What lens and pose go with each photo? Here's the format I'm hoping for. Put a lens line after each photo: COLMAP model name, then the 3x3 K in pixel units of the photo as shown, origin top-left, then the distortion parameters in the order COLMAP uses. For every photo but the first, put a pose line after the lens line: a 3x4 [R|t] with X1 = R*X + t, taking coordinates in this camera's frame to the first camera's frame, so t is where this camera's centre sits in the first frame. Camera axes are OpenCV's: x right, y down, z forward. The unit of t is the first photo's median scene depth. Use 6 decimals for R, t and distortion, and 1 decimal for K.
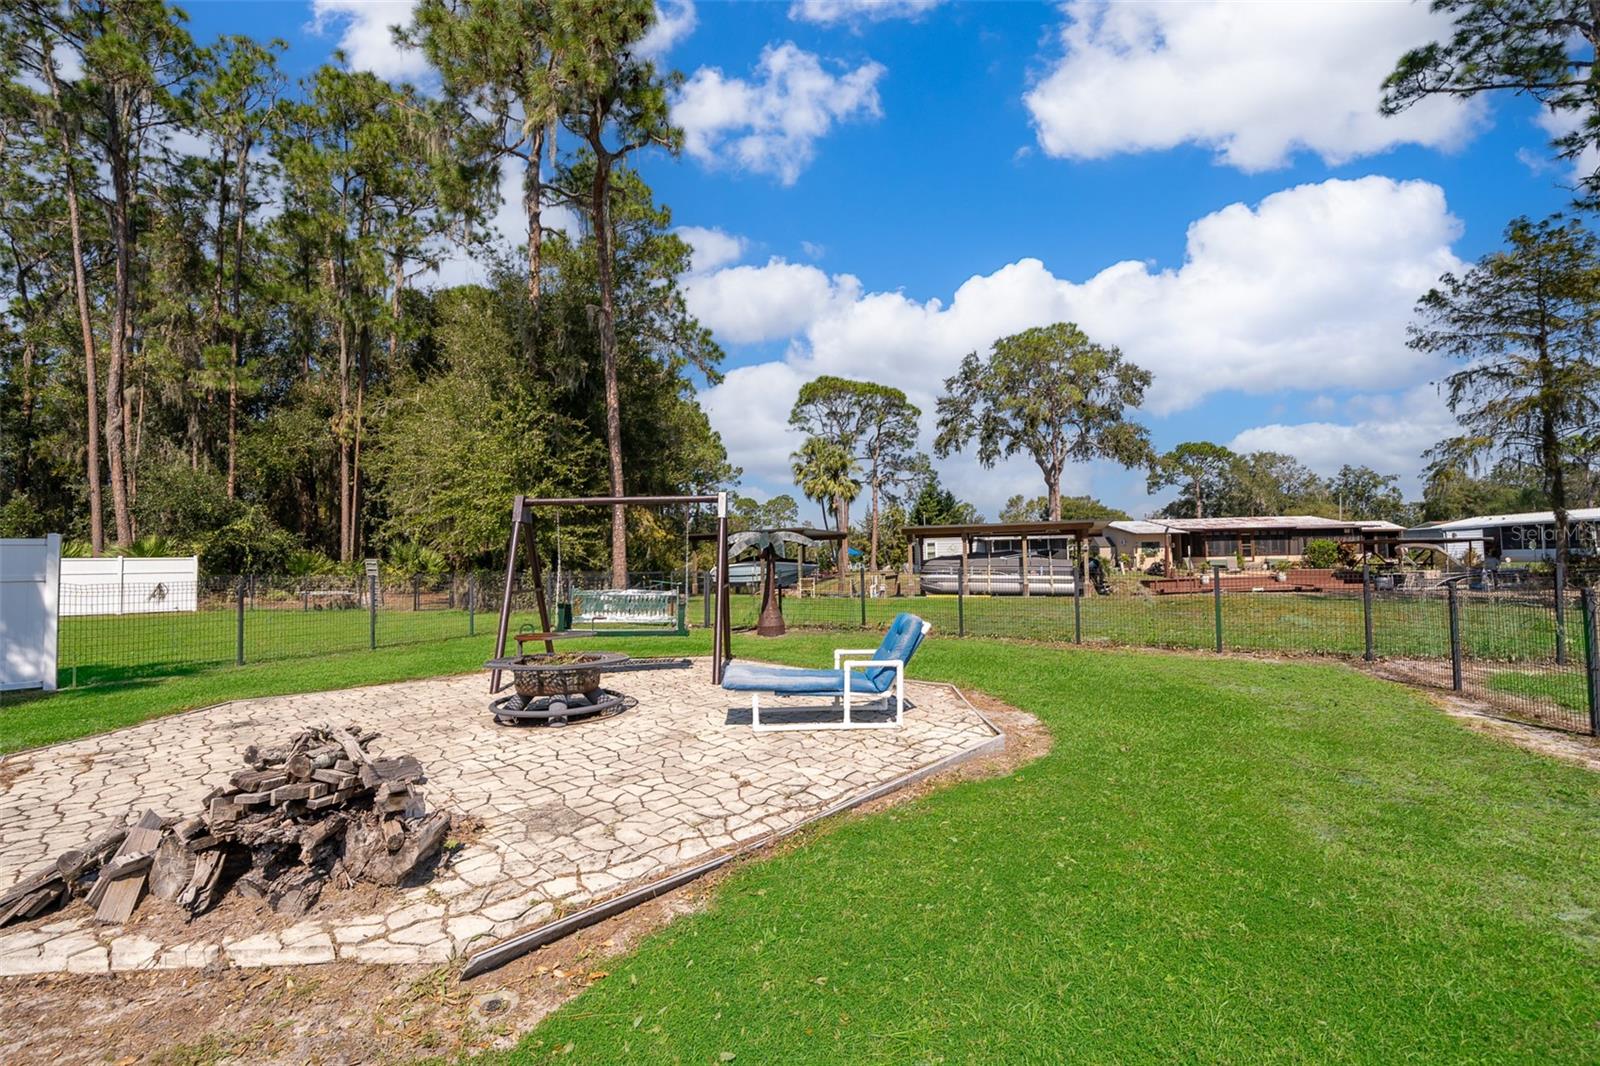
lens RADIAL K [[689.7, 0, 800.7], [0, 689.7, 538.0], [0, 0, 1]] dist [-0.000596, -0.000046]
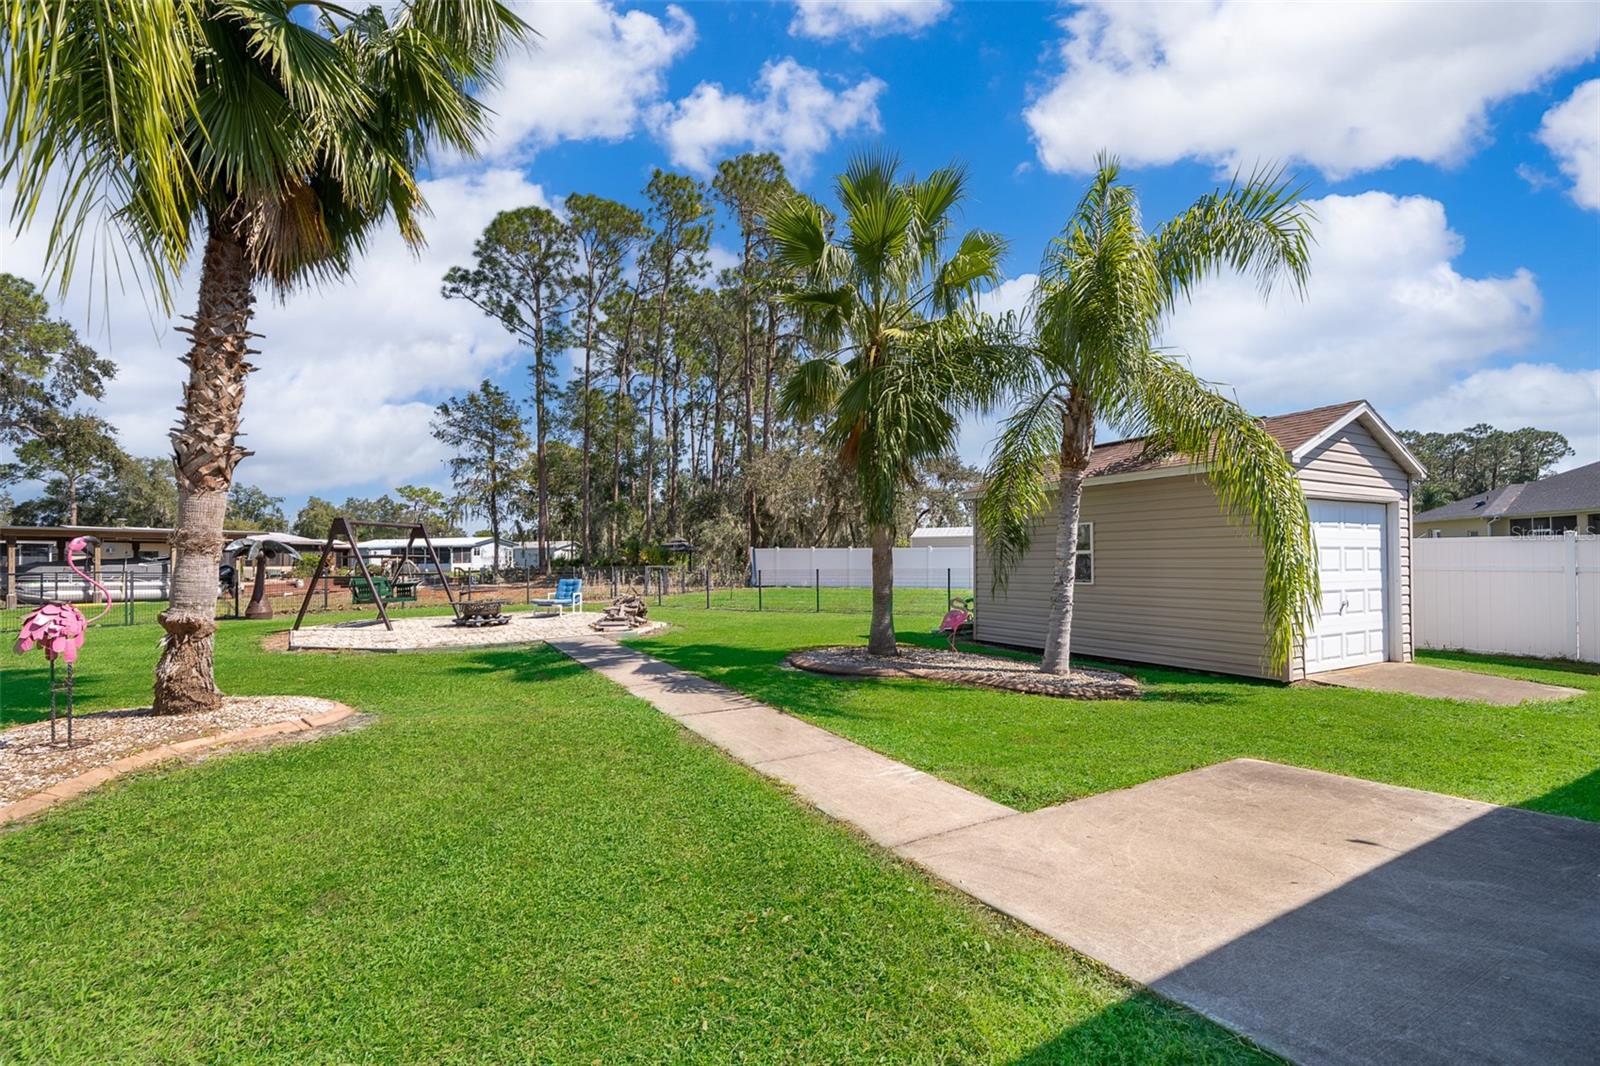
lens RADIAL K [[691.8, 0, 801.8], [0, 691.8, 549.9], [0, 0, 1]] dist [-0.000538, 0.000067]
pose [[0.150864, 0.033354, 0.987992, -0.216714], [-0.030481, 0.999112, -0.029075, 0.003104], [-0.988085, -0.025729, 0.151746, -0.035602]]
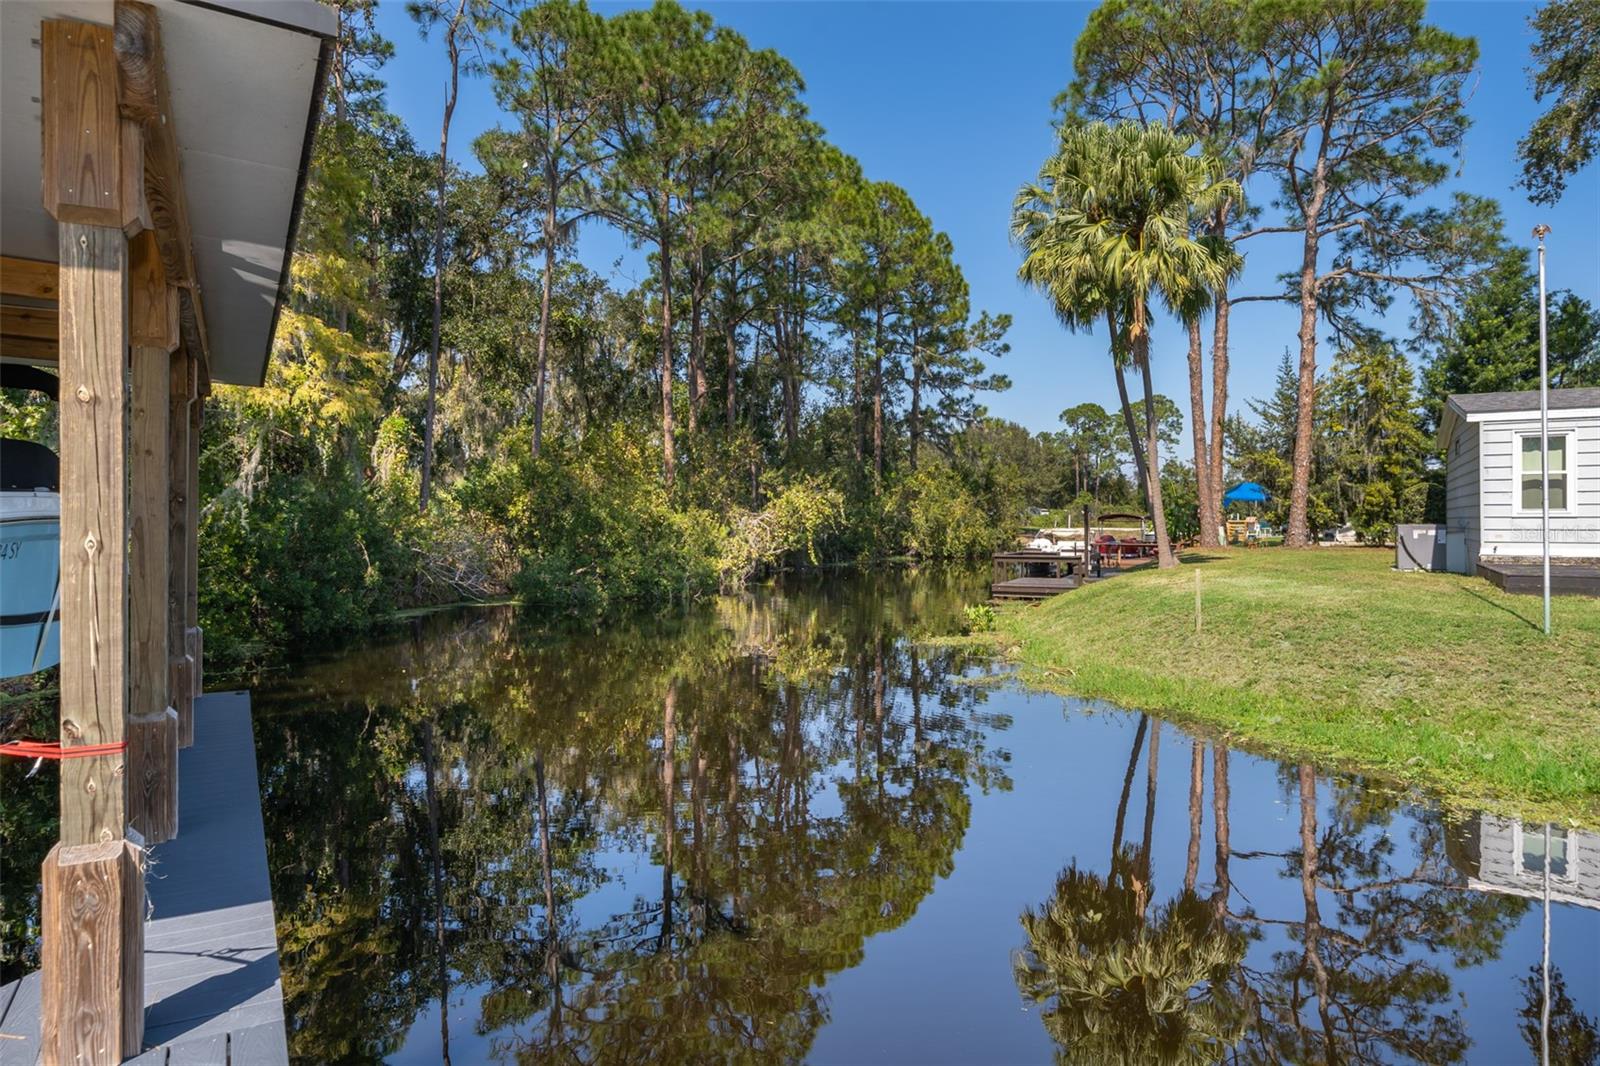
lens RADIAL K [[977.1, 0, 799.9], [0, 977.1, 526.7], [0, 0, 1]] dist [0.000790, -0.000616]
pose [[0.918482, 0.019513, -0.394981, 0.070010], [-0.000625, 0.998852, 0.047891, 0.015740], [0.395462, -0.043740, 0.917440, 0.455371]]
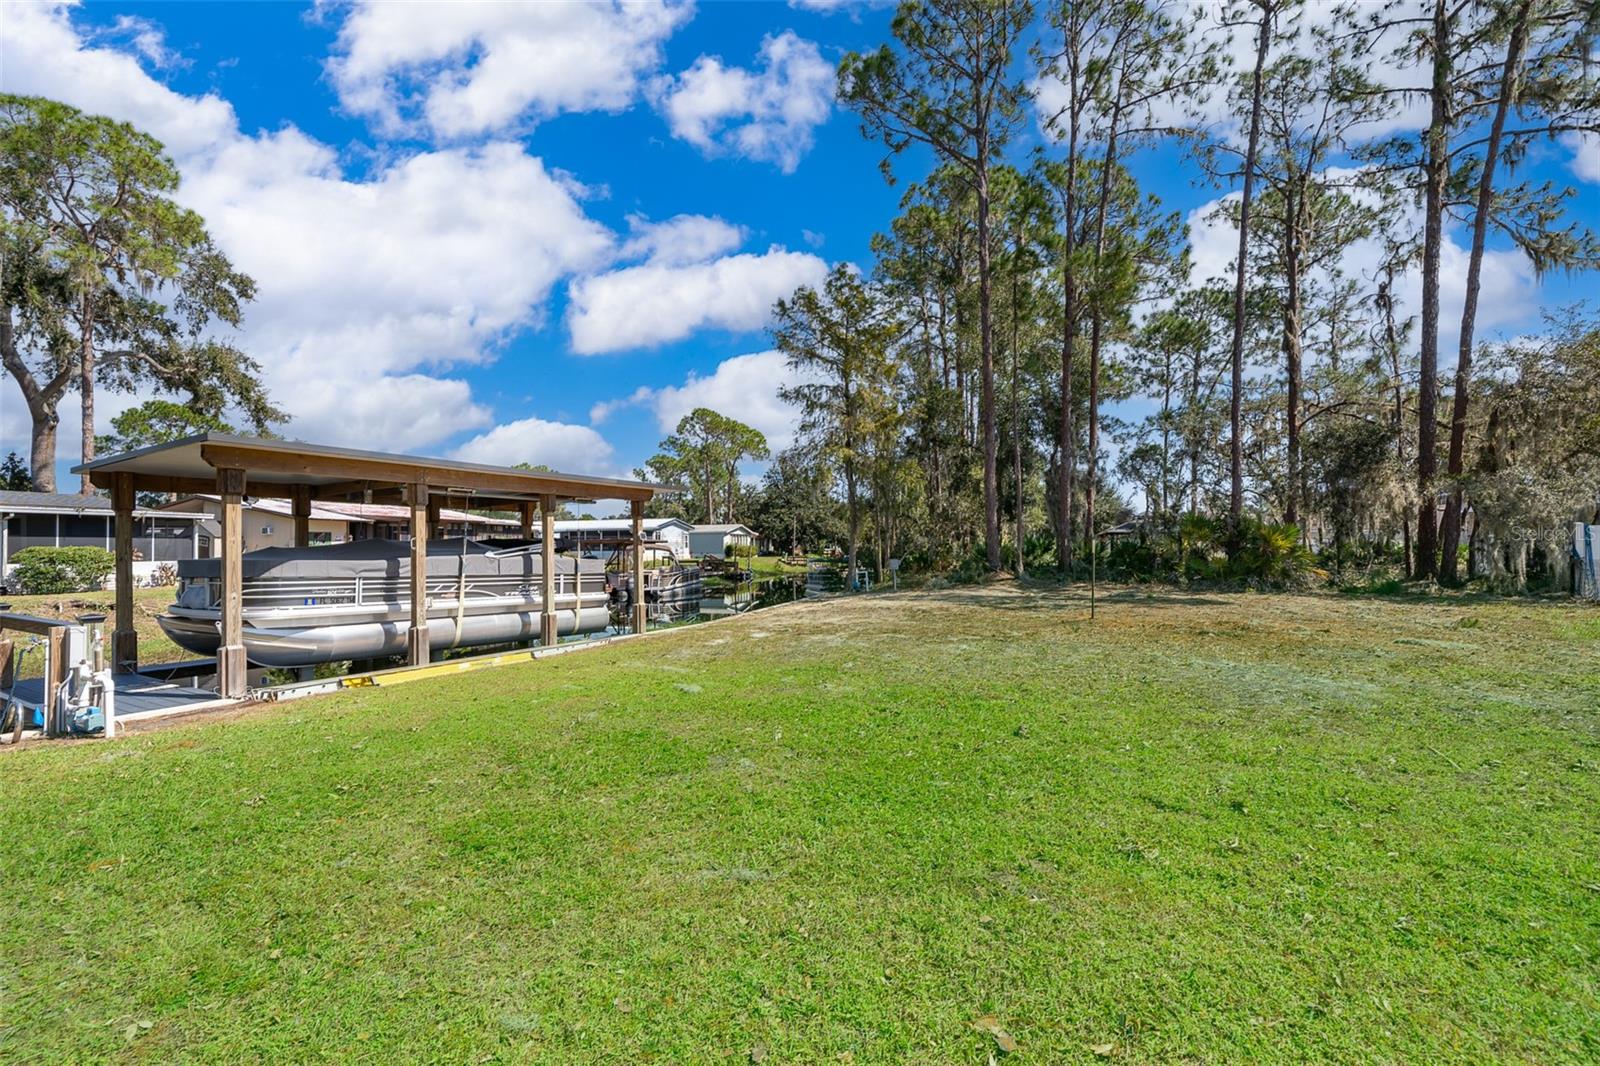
lens RADIAL K [[689.7, 0, 800.7], [0, 689.7, 538.0], [0, 0, 1]] dist [-0.000596, -0.000046]
pose [[0.204684, 0.033093, 0.978269, -0.028319], [-0.033345, 0.999084, -0.026820, 0.009284], [-0.978260, -0.027131, 0.205600, 0.289988]]
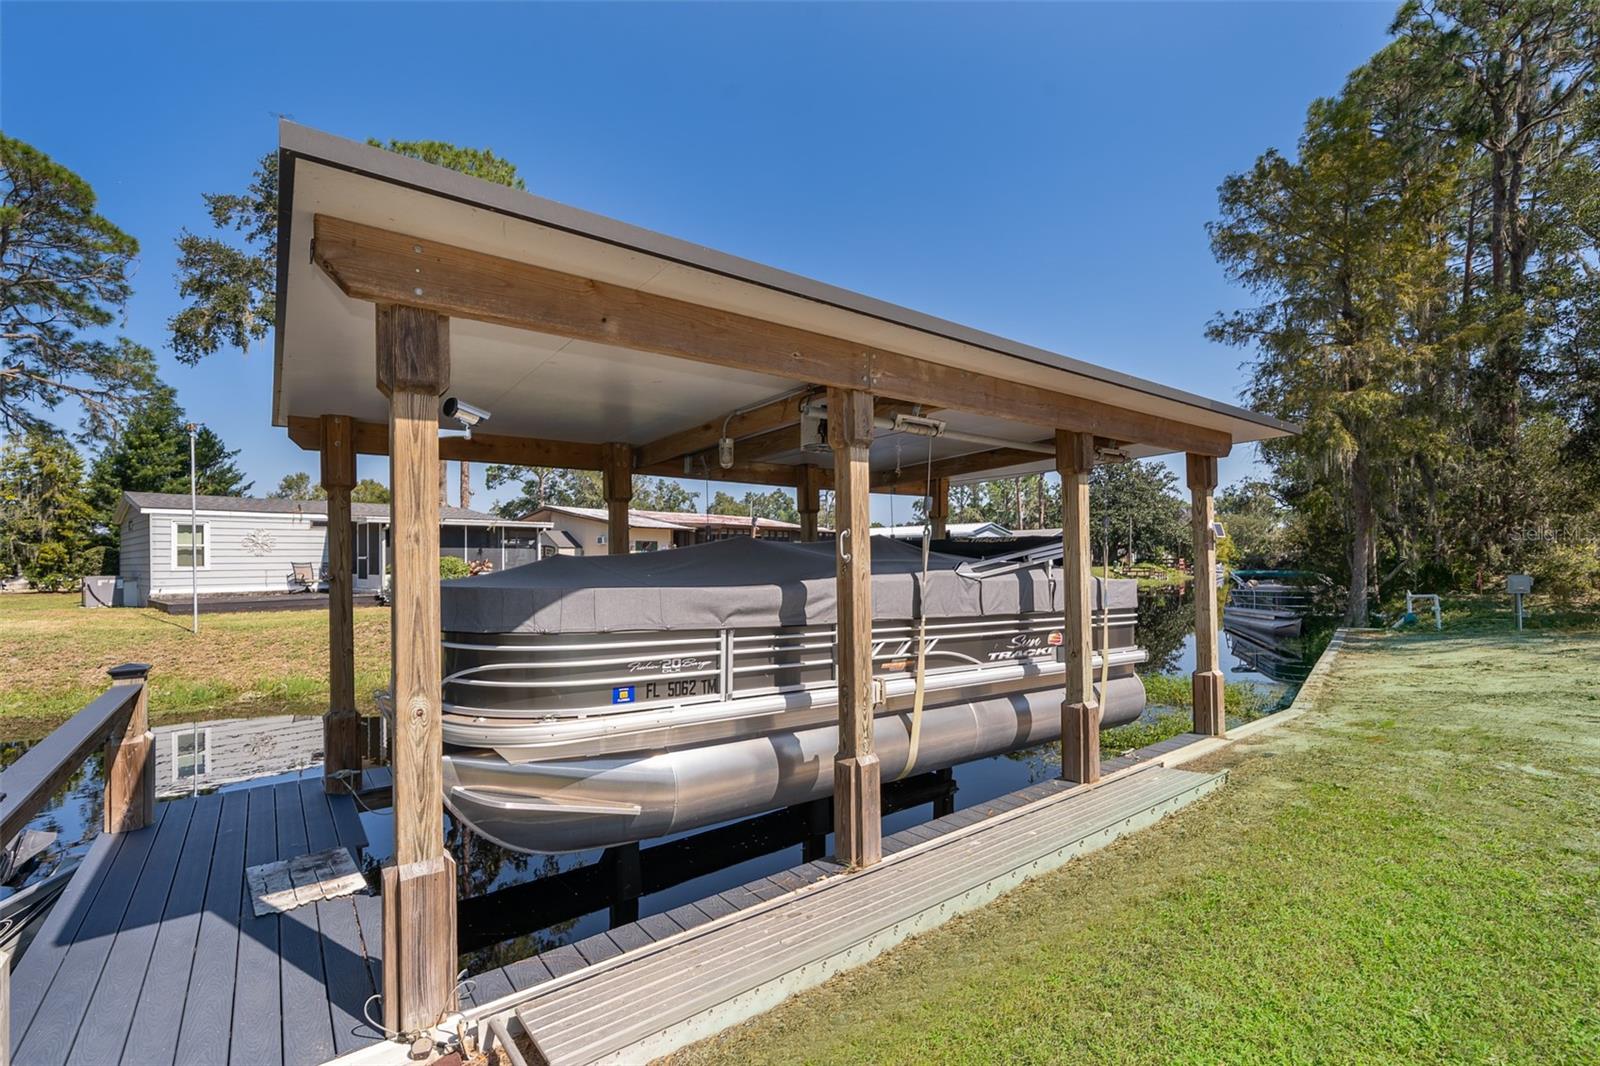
lens RADIAL K [[700.7, 0, 794.2], [0, 700.7, 551.7], [0, 0, 1]] dist [0.001199, 0.000680]
pose [[0.571933, 0.023727, 0.819957, 0.045097], [-0.032063, 0.999464, -0.006557, 0.010342], [-0.819673, -0.022540, 0.572388, 0.367542]]
